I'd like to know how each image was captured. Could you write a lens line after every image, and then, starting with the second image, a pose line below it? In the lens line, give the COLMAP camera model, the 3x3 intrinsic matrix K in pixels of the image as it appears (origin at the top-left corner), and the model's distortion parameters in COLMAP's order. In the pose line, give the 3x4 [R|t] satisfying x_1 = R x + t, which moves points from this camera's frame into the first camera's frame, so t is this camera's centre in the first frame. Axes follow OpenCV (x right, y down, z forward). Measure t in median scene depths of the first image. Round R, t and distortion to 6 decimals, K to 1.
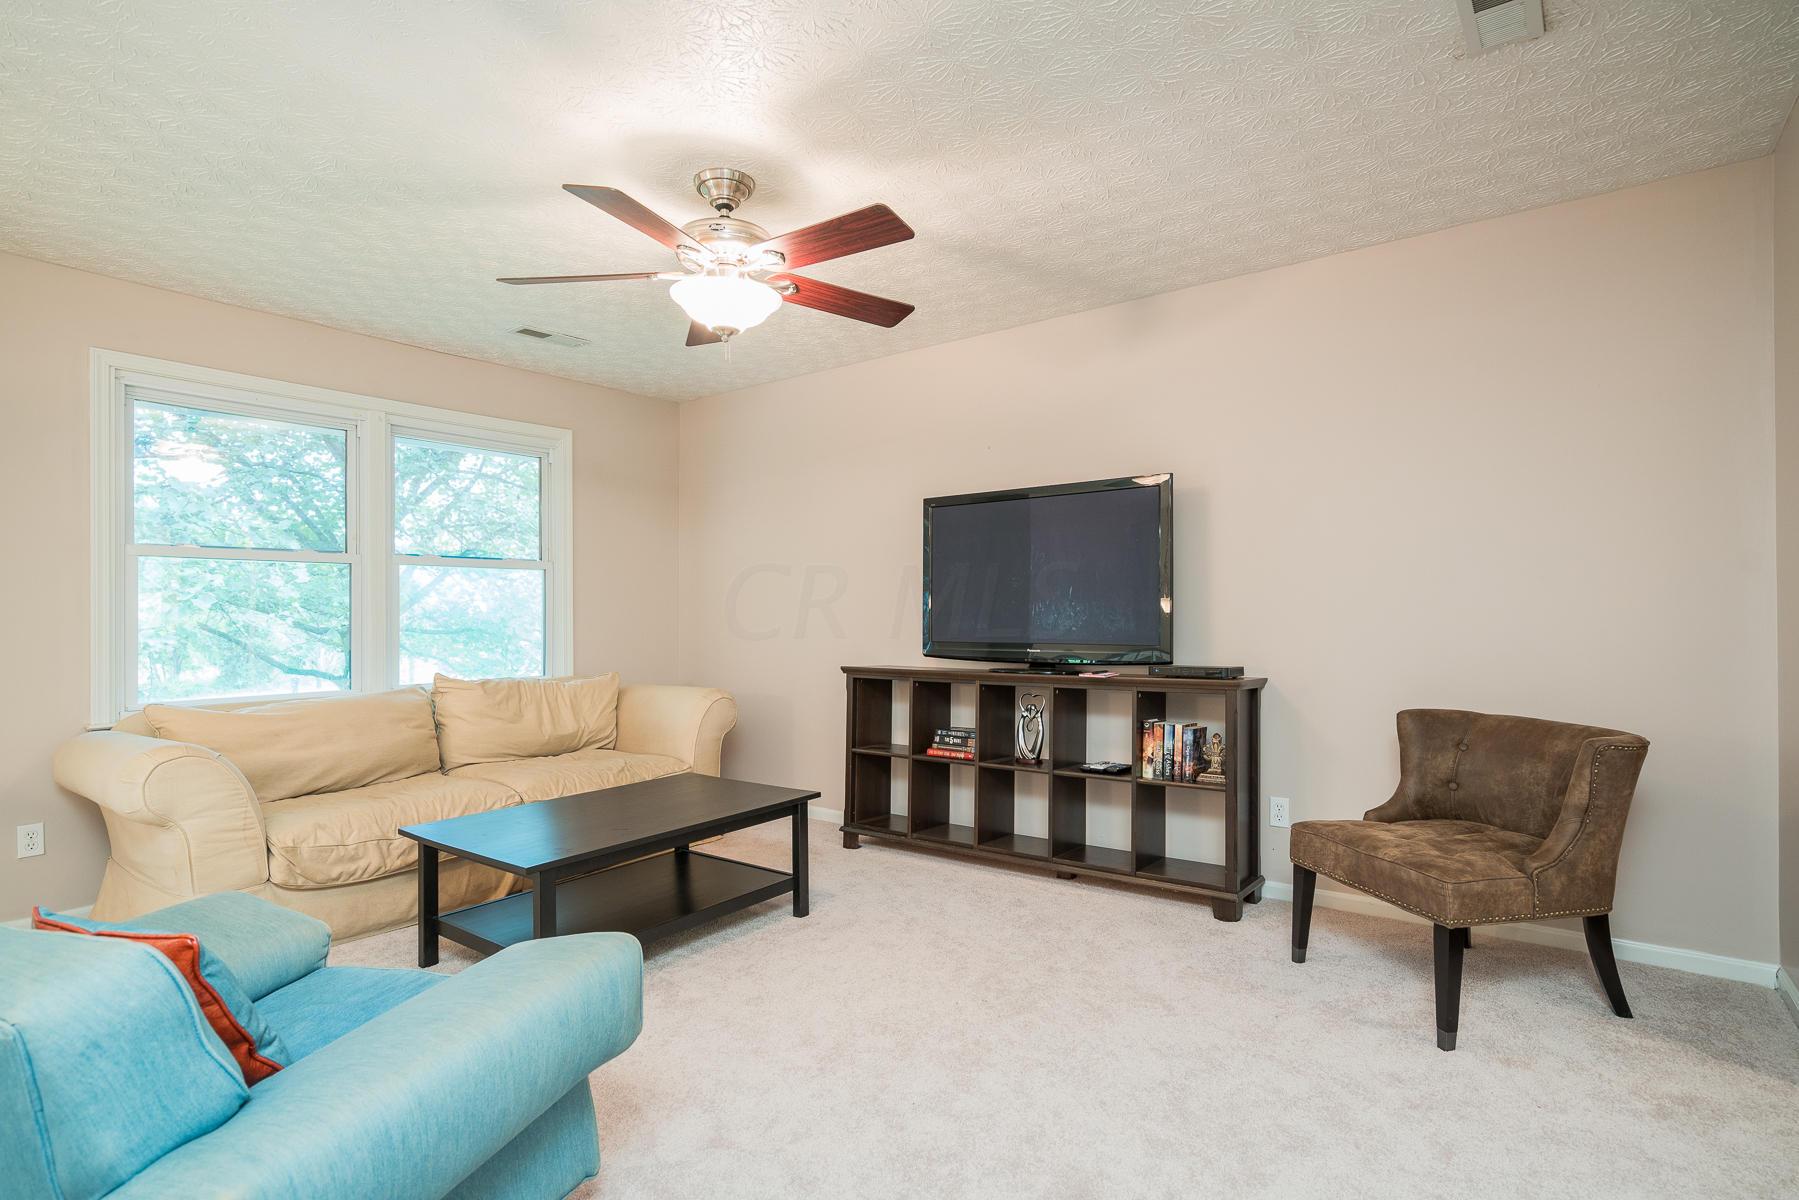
lens RADIAL K [[904.5, 0, 896.8], [0, 904.5, 606.4], [0, 0, 1]] dist [-0.000752, -0.000097]
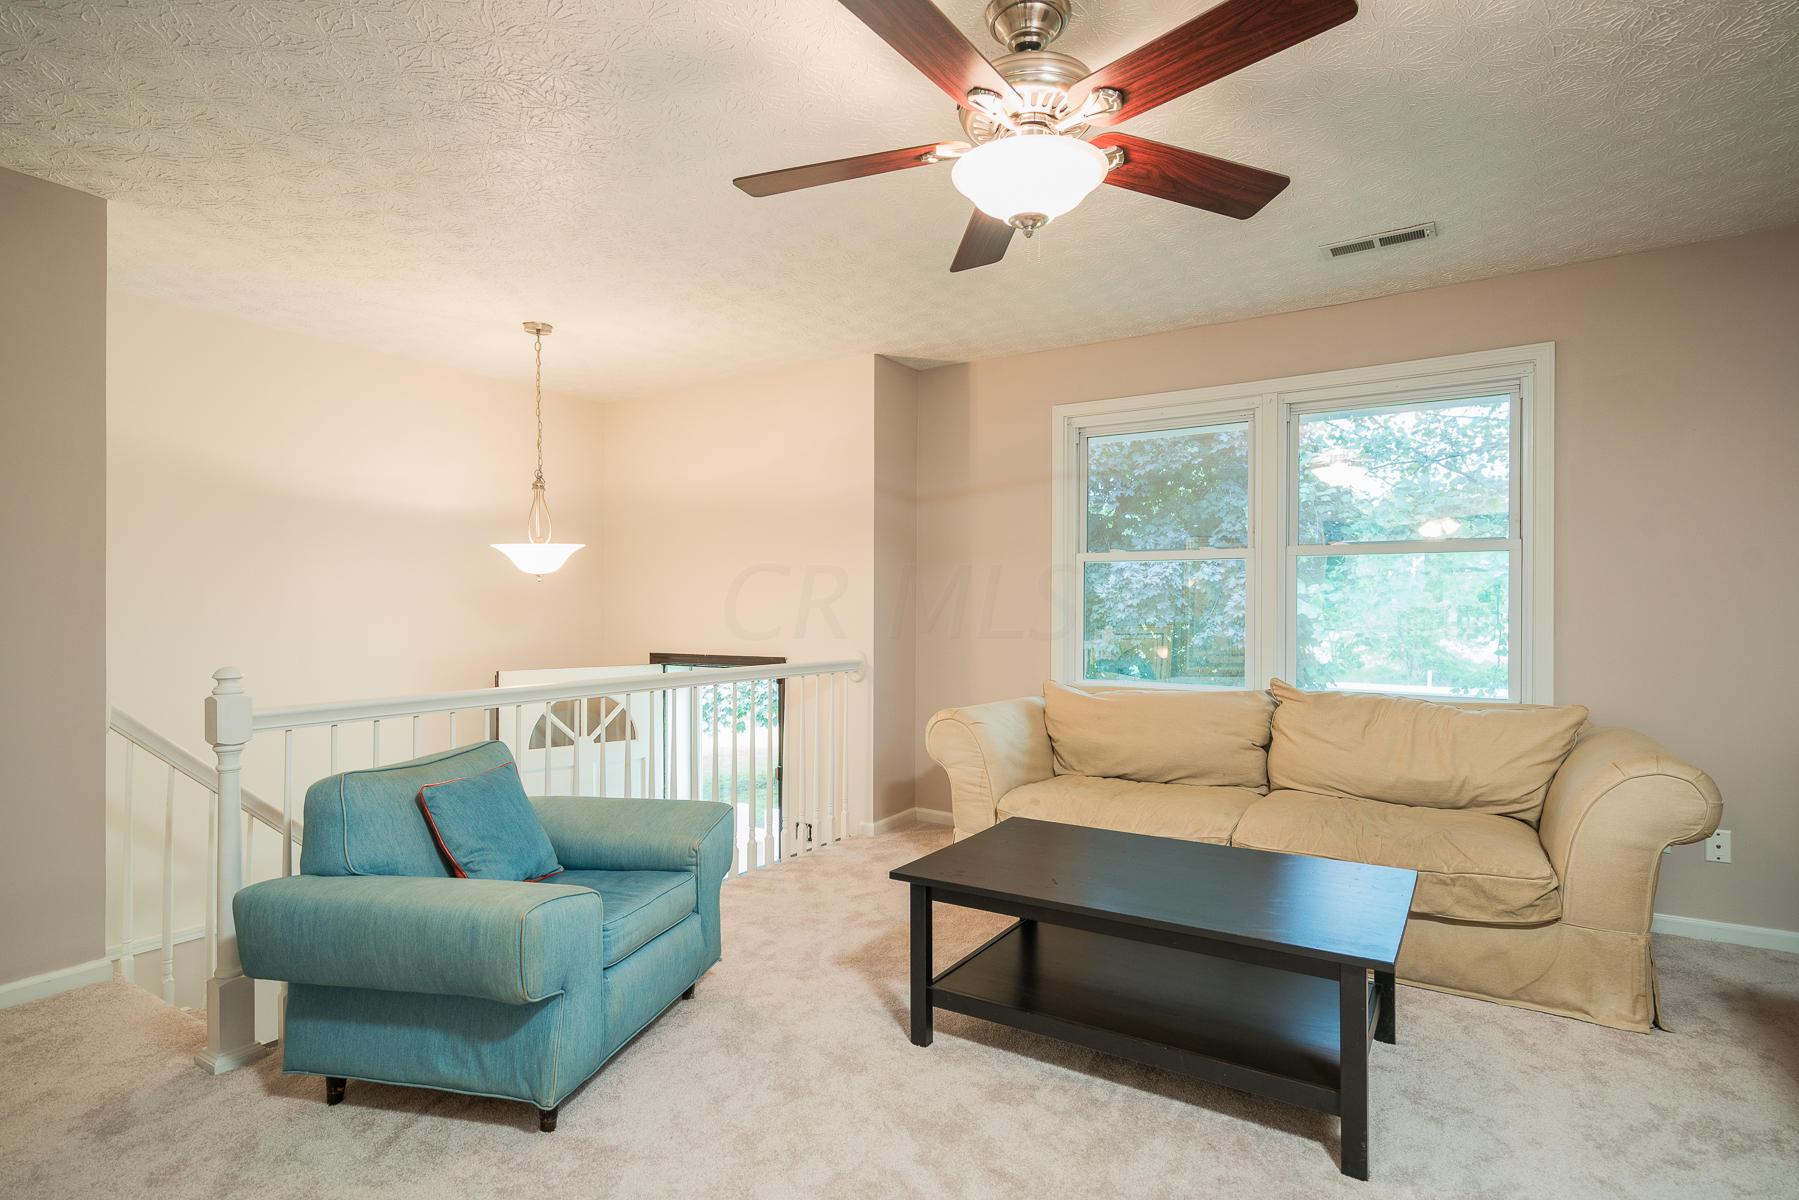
lens RADIAL K [[904.5, 0, 897.4], [0, 904.5, 603.9], [0, 0, 1]] dist [-0.000752, -0.000097]
pose [[0.066825, 0.009131, -0.997723, 0.440977], [0.005629, 0.999939, 0.009528, -0.012340], [0.997749, -0.006252, 0.066770, 0.725825]]
